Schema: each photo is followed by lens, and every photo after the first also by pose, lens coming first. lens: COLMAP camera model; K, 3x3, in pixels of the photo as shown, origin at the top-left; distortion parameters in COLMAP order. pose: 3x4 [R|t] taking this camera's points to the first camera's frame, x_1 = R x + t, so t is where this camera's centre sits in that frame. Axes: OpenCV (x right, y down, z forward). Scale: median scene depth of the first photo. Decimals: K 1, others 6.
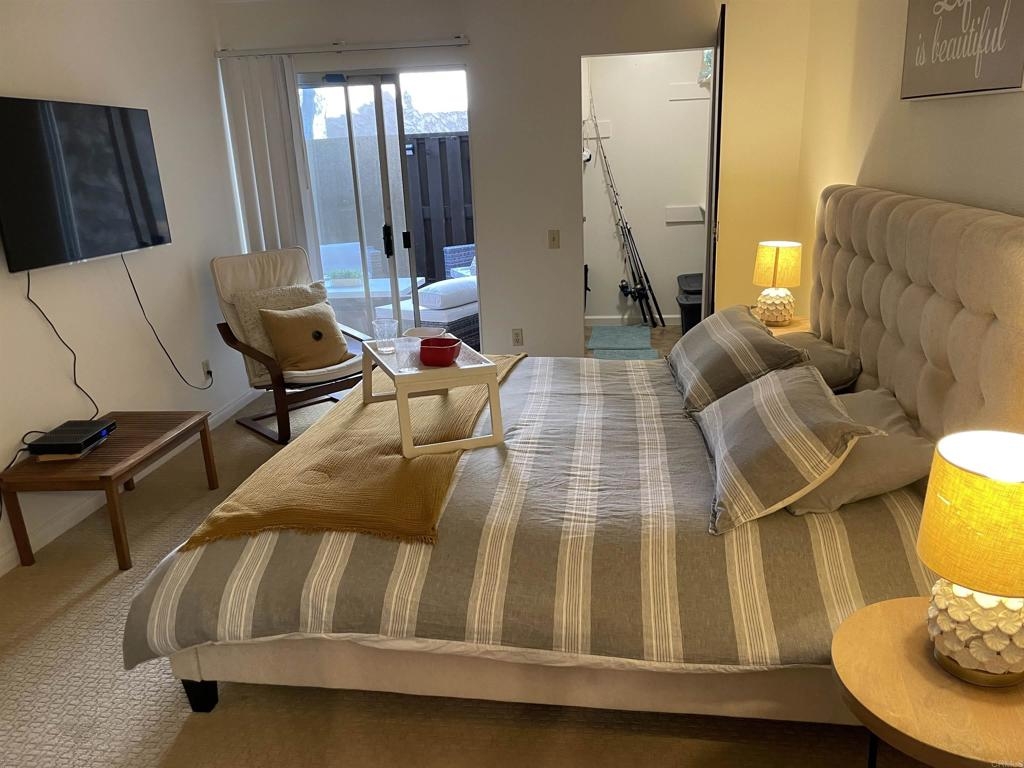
lens RADIAL K [[789.9, 0, 517.5], [0, 789.9, 383.0], [0, 0, 1]] dist [0.087407, -0.122135]
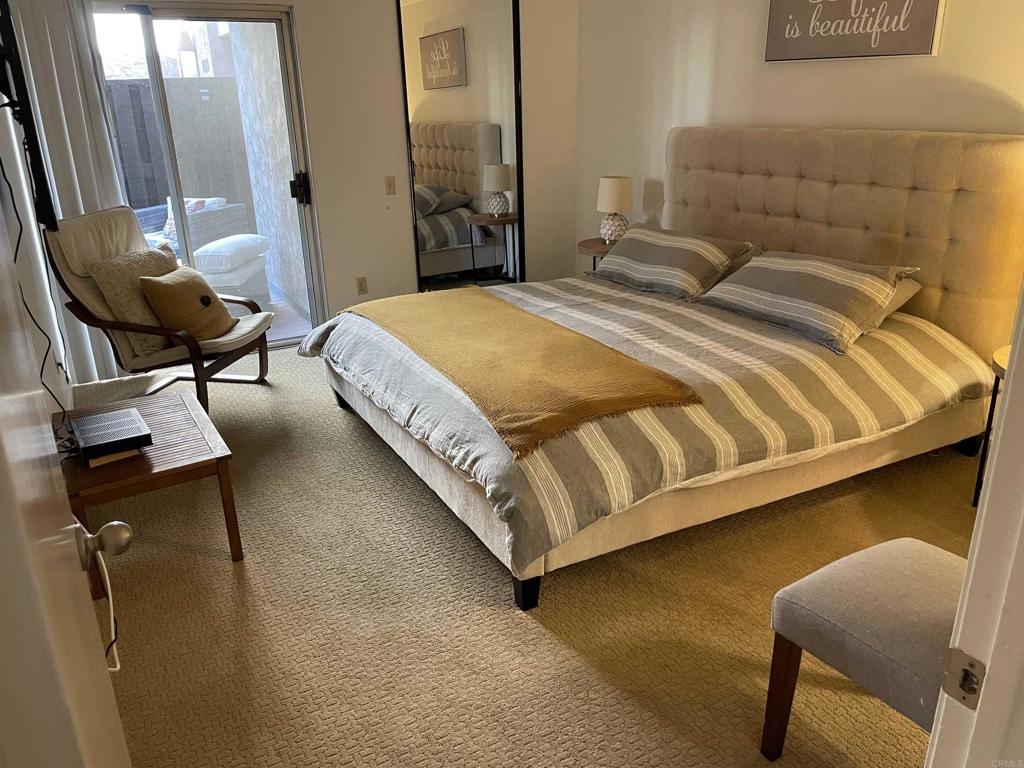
lens RADIAL K [[789.9, 0, 517.7], [0, 789.9, 376.9], [0, 0, 1]] dist [0.087407, -0.122135]
pose [[0.803398, -0.176147, 0.568792, -0.809790], [0.159301, 0.984006, 0.079726, 0.013804], [-0.573738, 0.026557, 0.818608, 0.108383]]
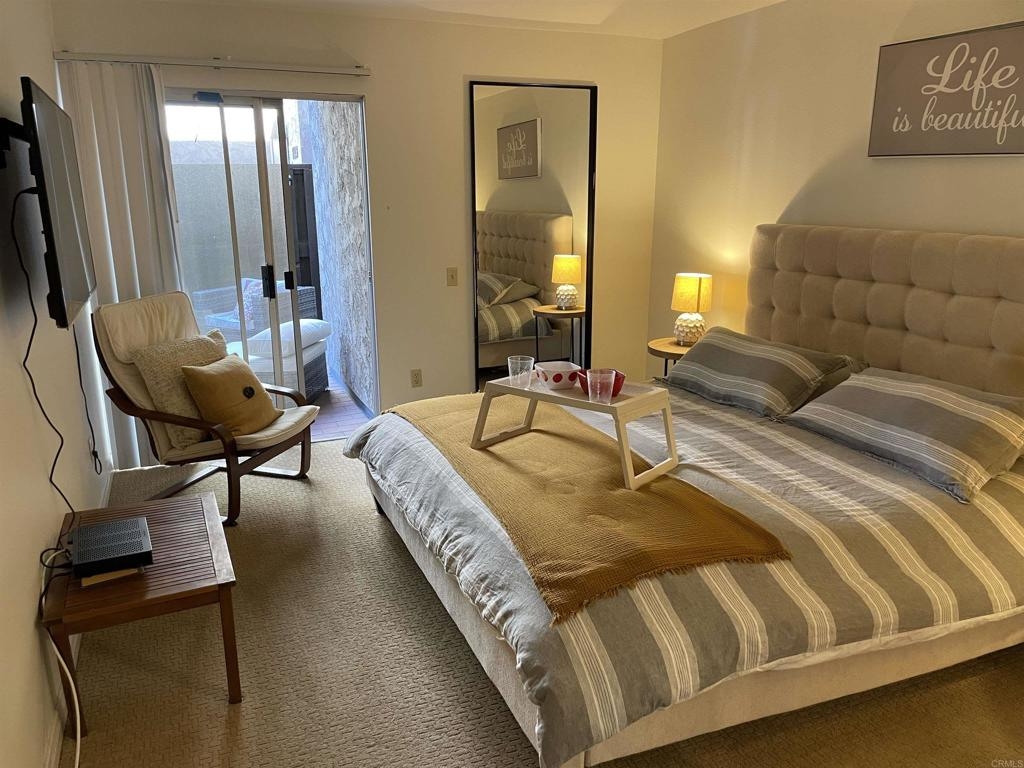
lens RADIAL K [[789.9, 0, 501.2], [0, 789.9, 385.2], [0, 0, 1]] dist [0.087407, -0.122135]
pose [[0.868549, -0.084569, 0.488334, -0.708107], [0.110594, 0.993560, -0.024639, -0.026732], [-0.483106, 0.075407, 0.872309, 0.204492]]
